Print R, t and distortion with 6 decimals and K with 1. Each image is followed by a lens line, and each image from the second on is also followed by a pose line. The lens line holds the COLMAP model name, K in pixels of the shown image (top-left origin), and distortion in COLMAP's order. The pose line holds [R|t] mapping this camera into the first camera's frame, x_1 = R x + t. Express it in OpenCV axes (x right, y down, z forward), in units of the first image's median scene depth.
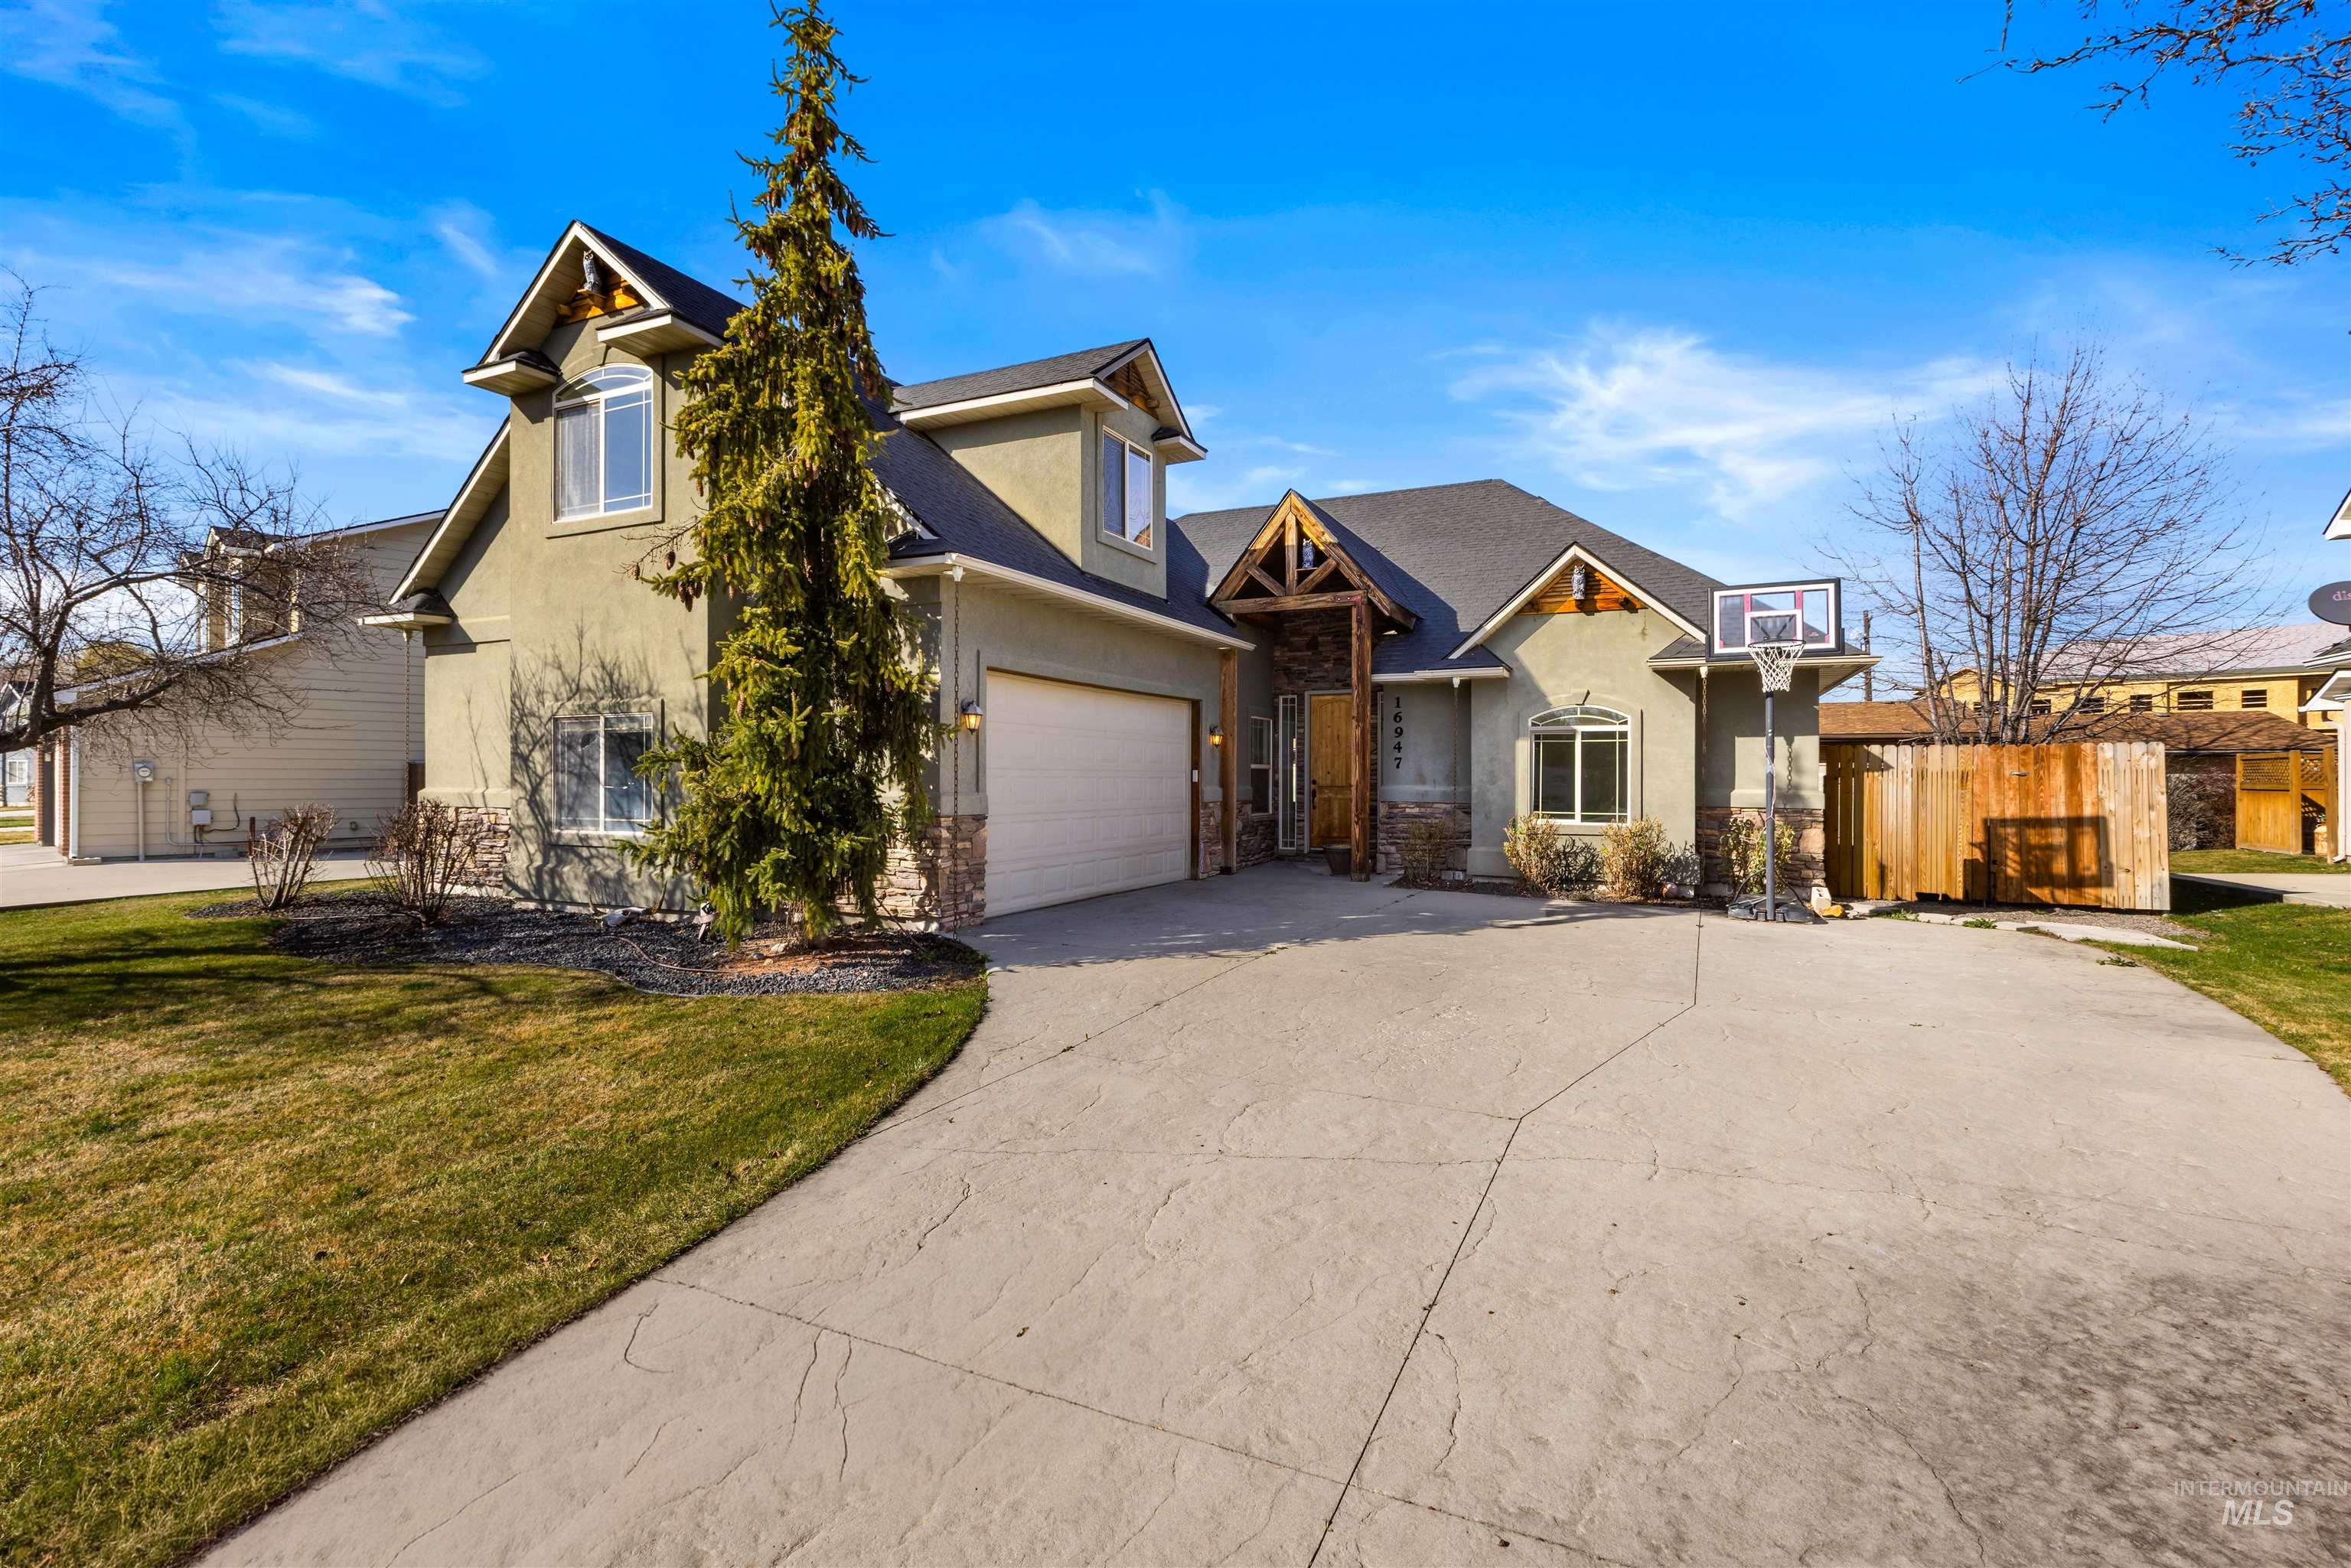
lens RADIAL K [[1055.5, 0, 1184.5], [0, 1055.5, 770.2], [0, 0, 1]] dist [-0.002888, -0.000279]
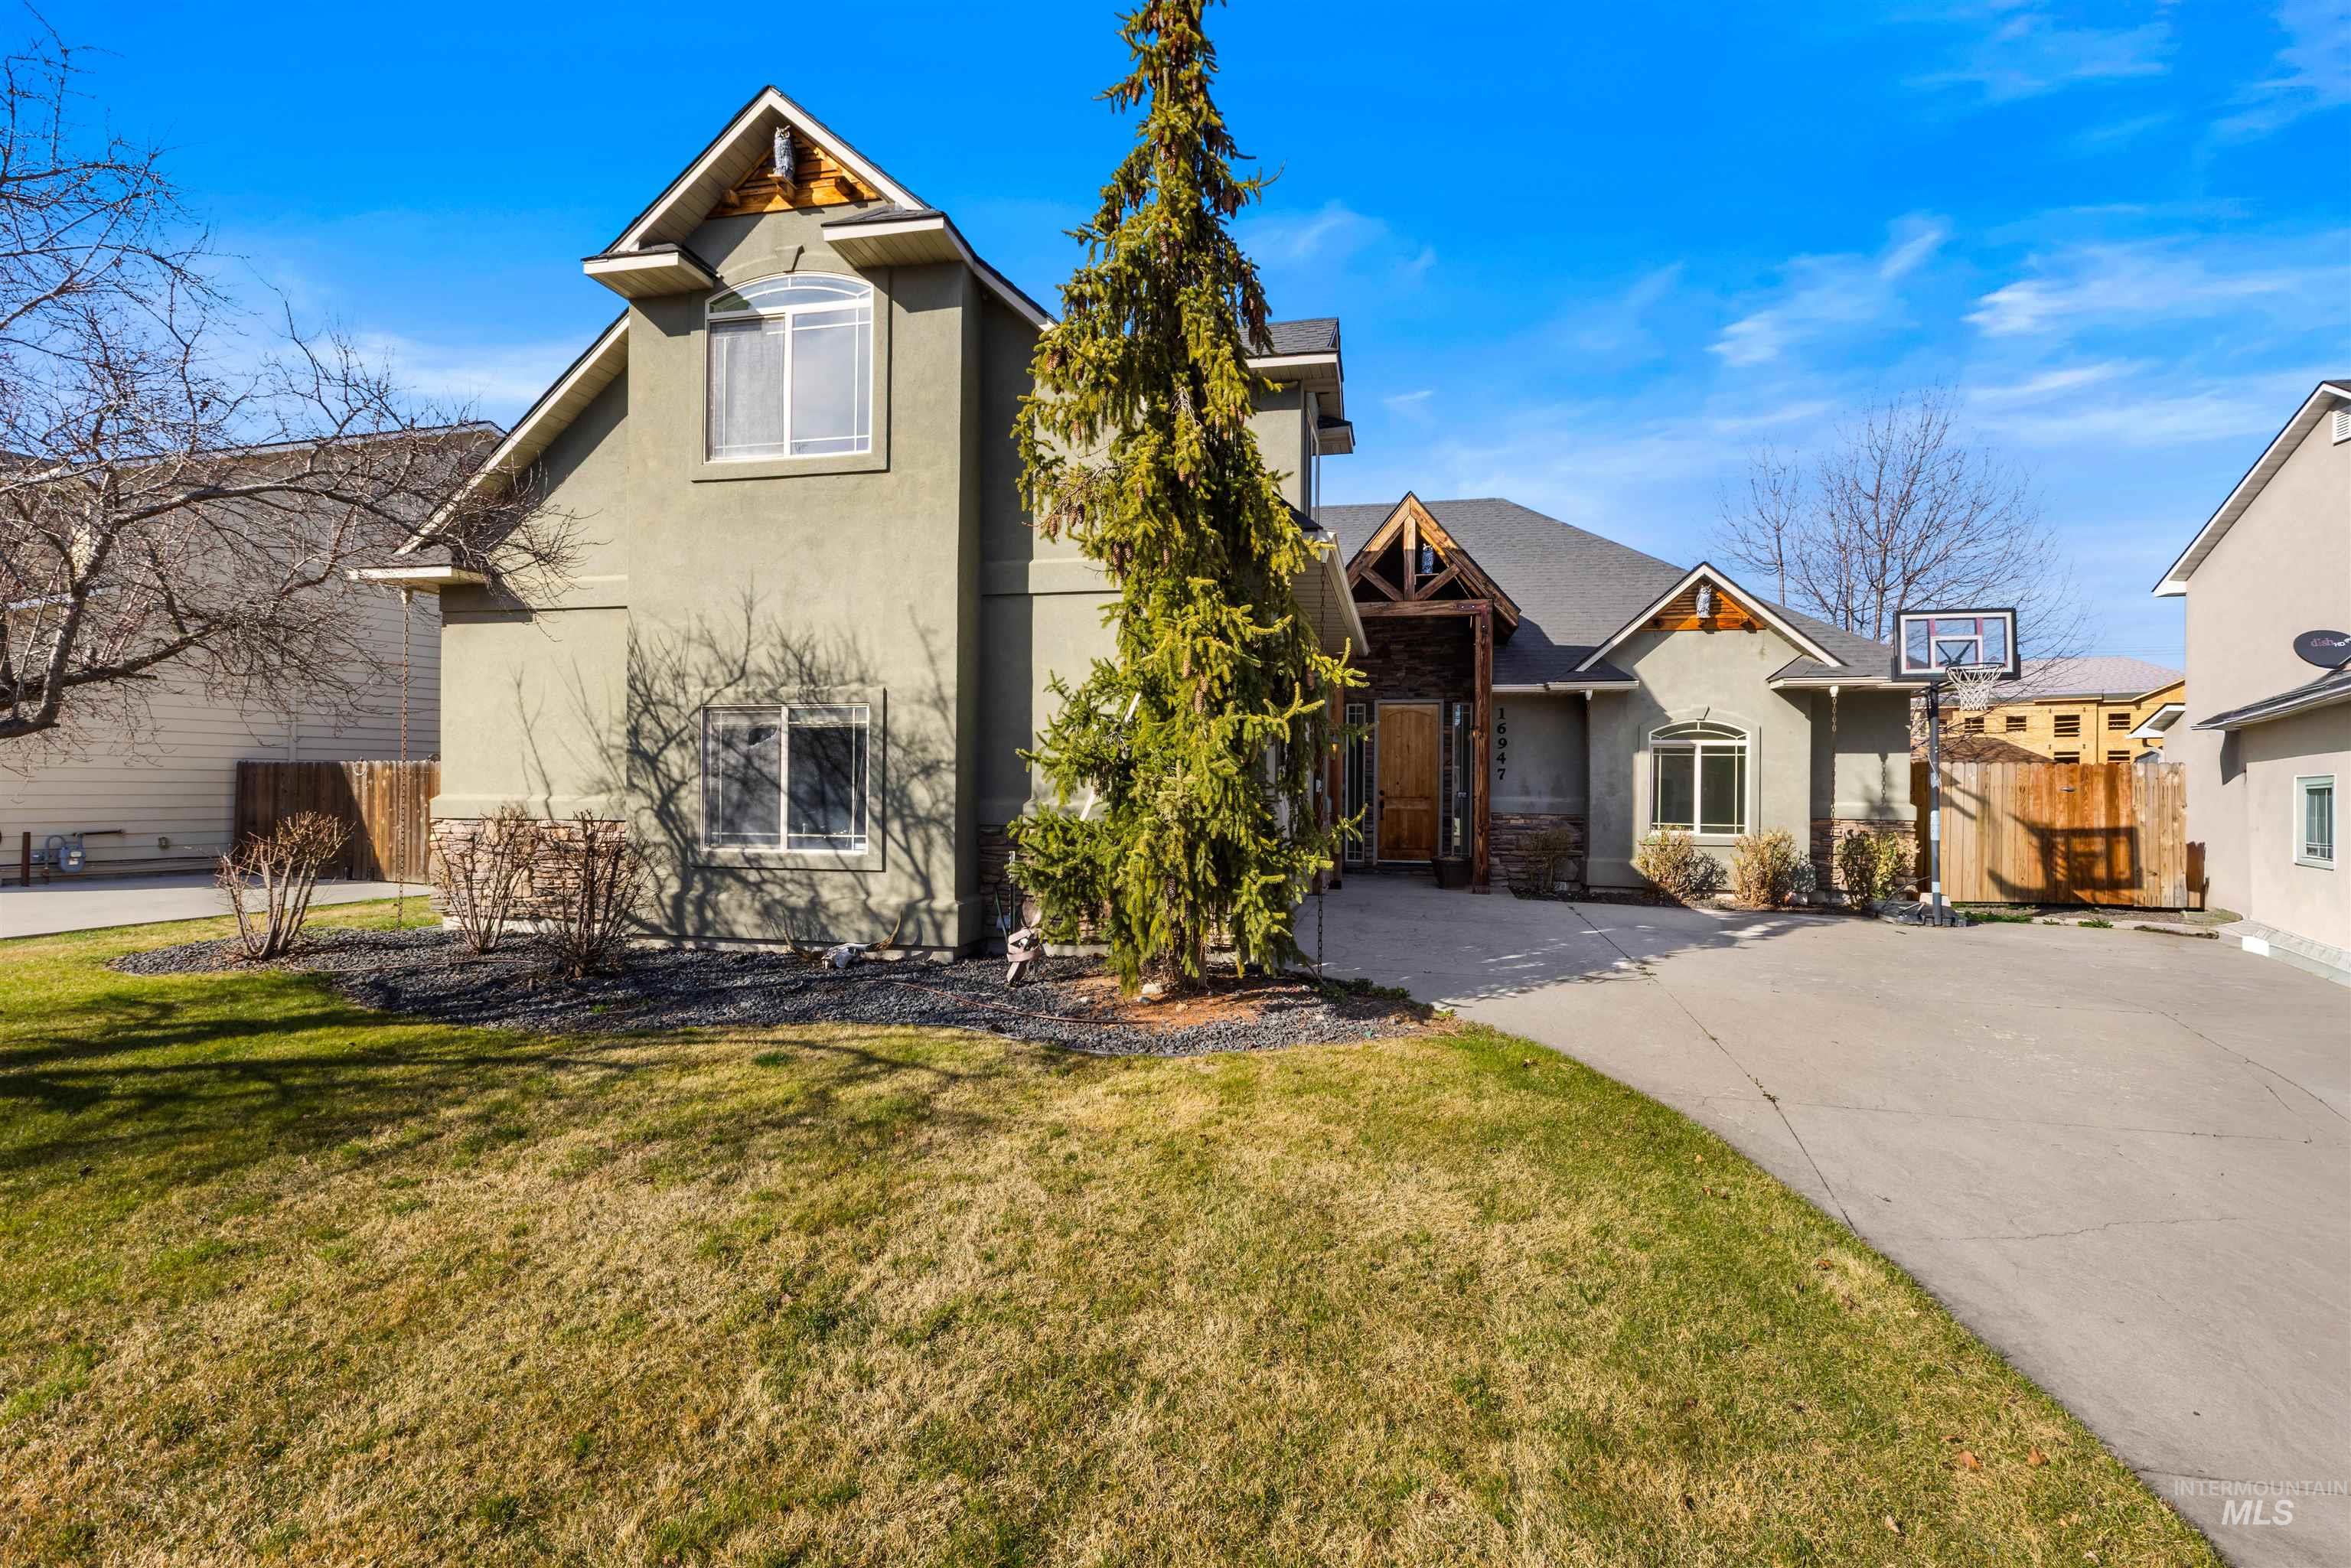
lens RADIAL K [[1048.9, 0, 1189.4], [0, 1048.9, 778.7], [0, 0, 1]] dist [-0.000688, -0.000105]
pose [[0.972006, 0.008845, 0.234787, -0.383092], [-0.008618, 0.999961, -0.001994, 0.002278], [-0.234796, -0.000085, 0.972045, 0.128662]]
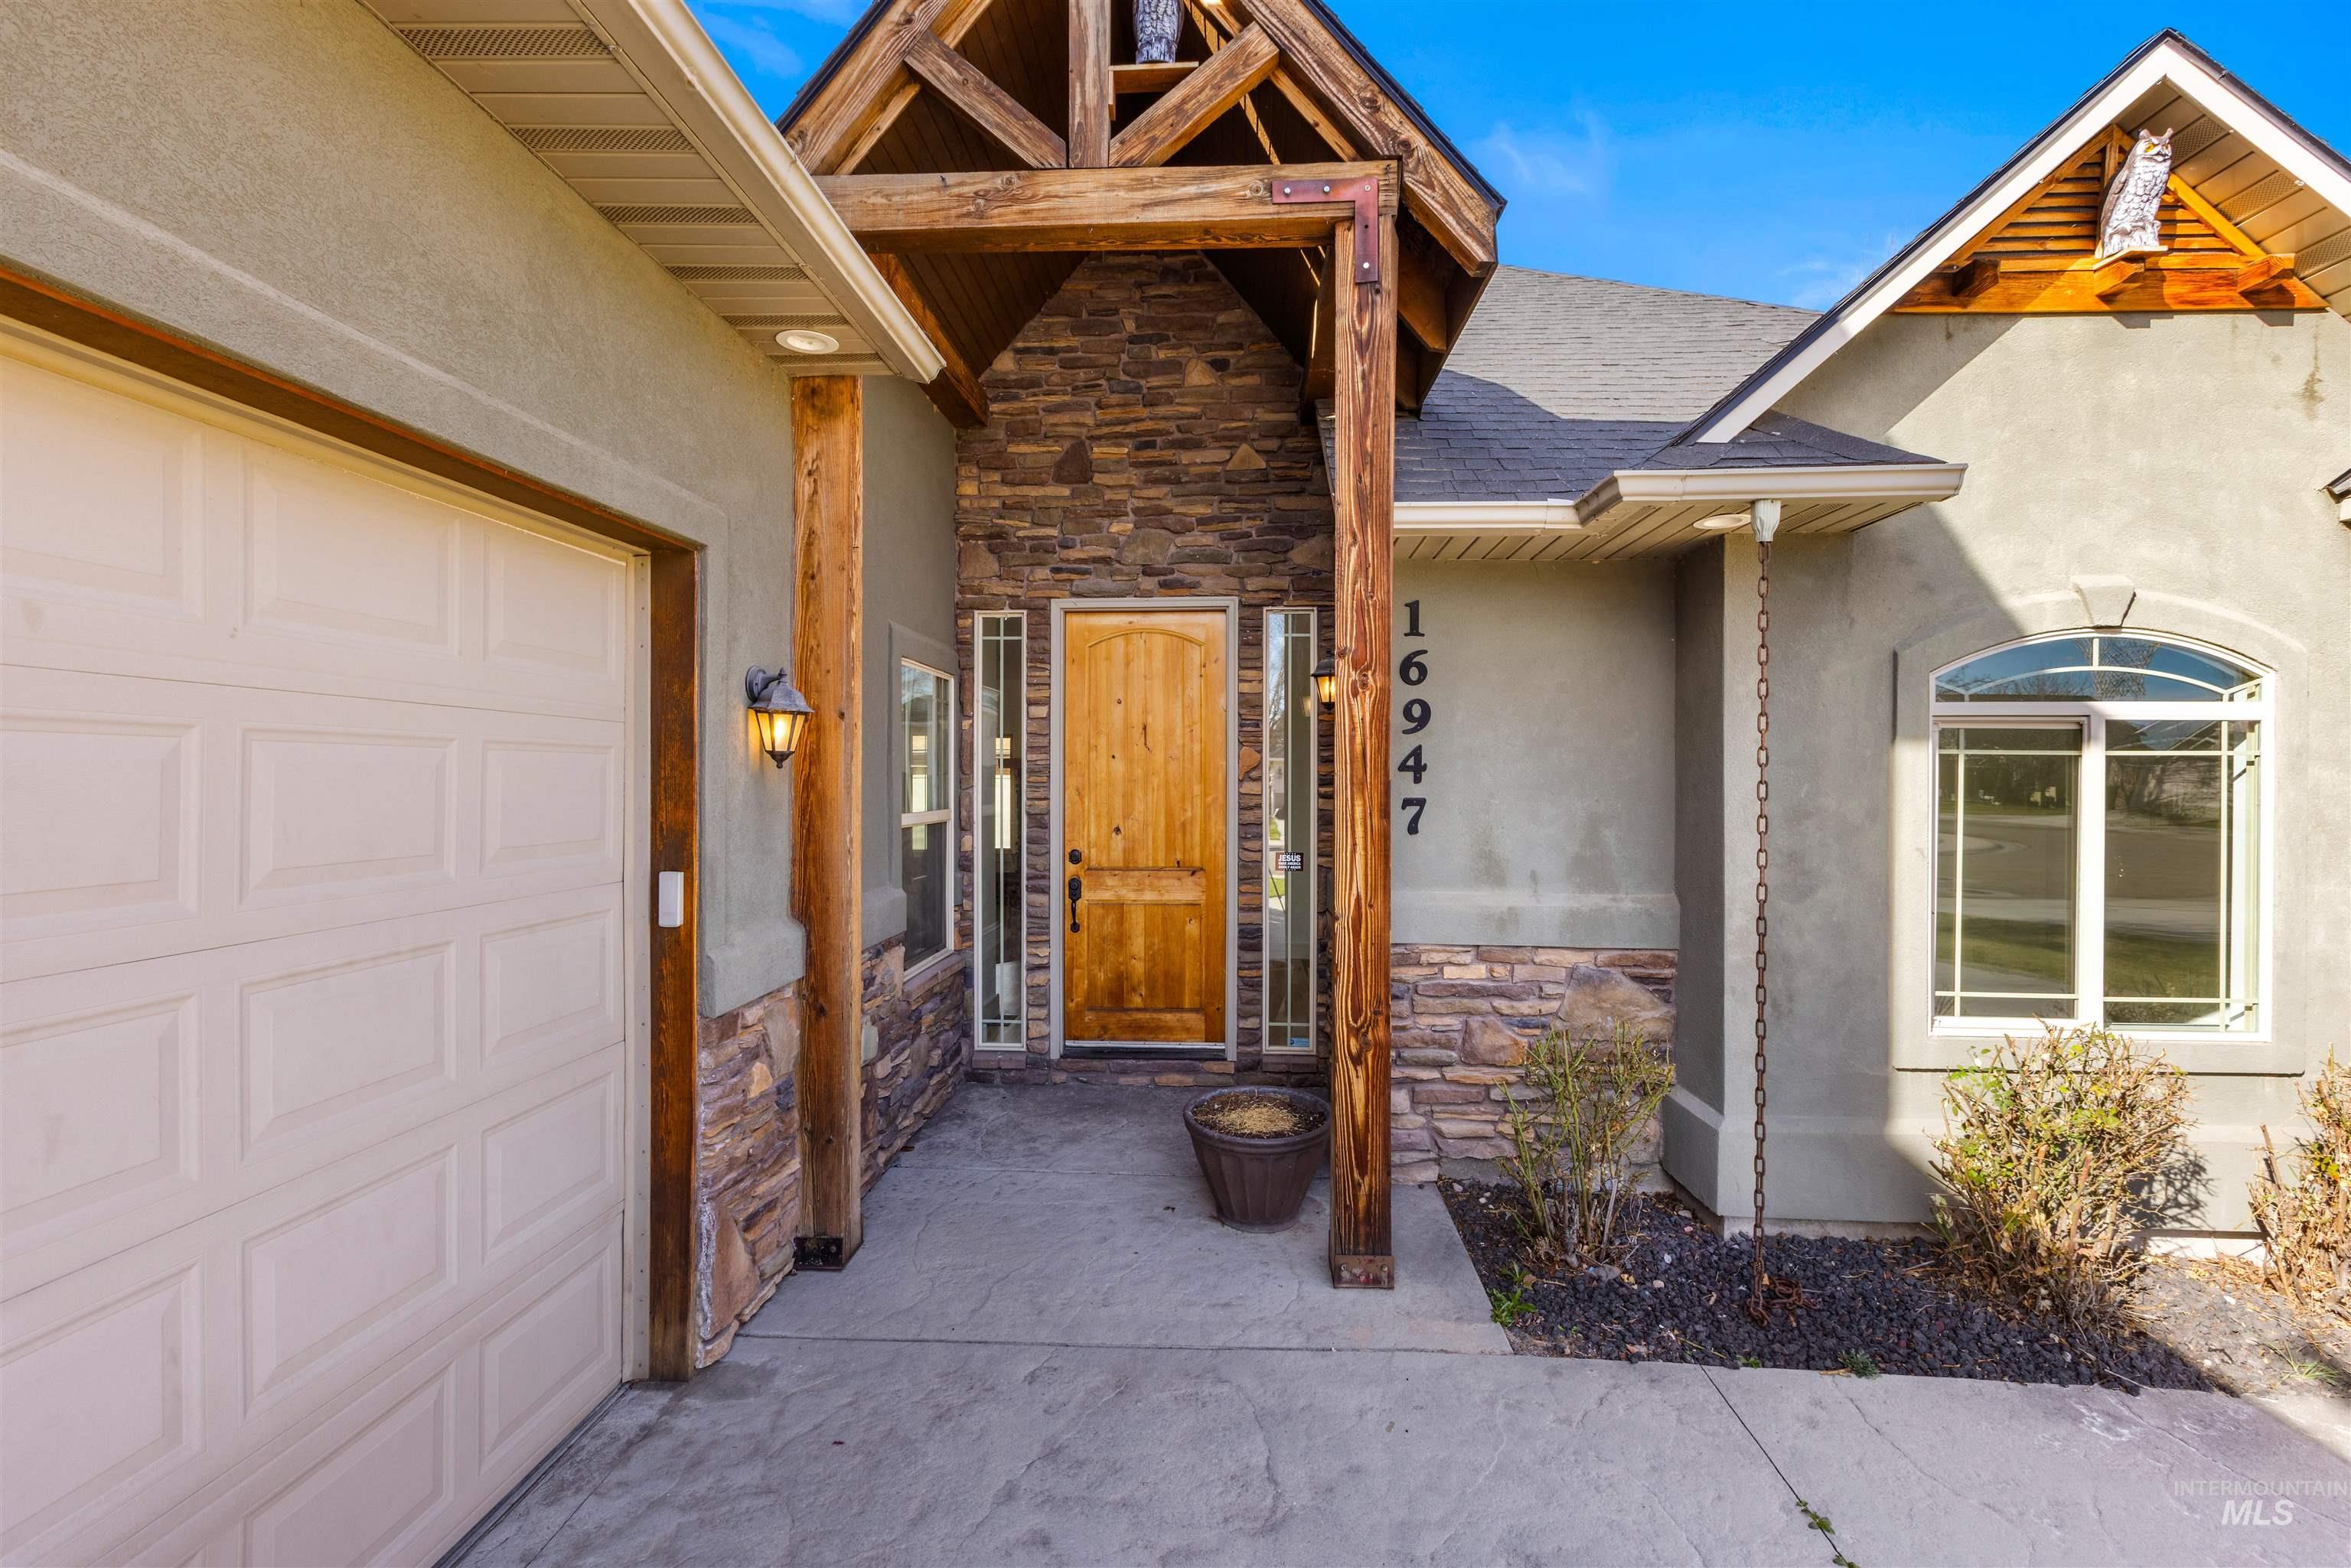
lens RADIAL K [[1048.9, 0, 1189.4], [0, 1048.9, 778.7], [0, 0, 1]] dist [-0.000688, -0.000105]
pose [[0.922883, -0.002386, 0.385074, 0.030000], [-0.000704, 0.999969, 0.007885, -0.024423], [-0.385081, -0.007548, 0.922852, 0.899988]]
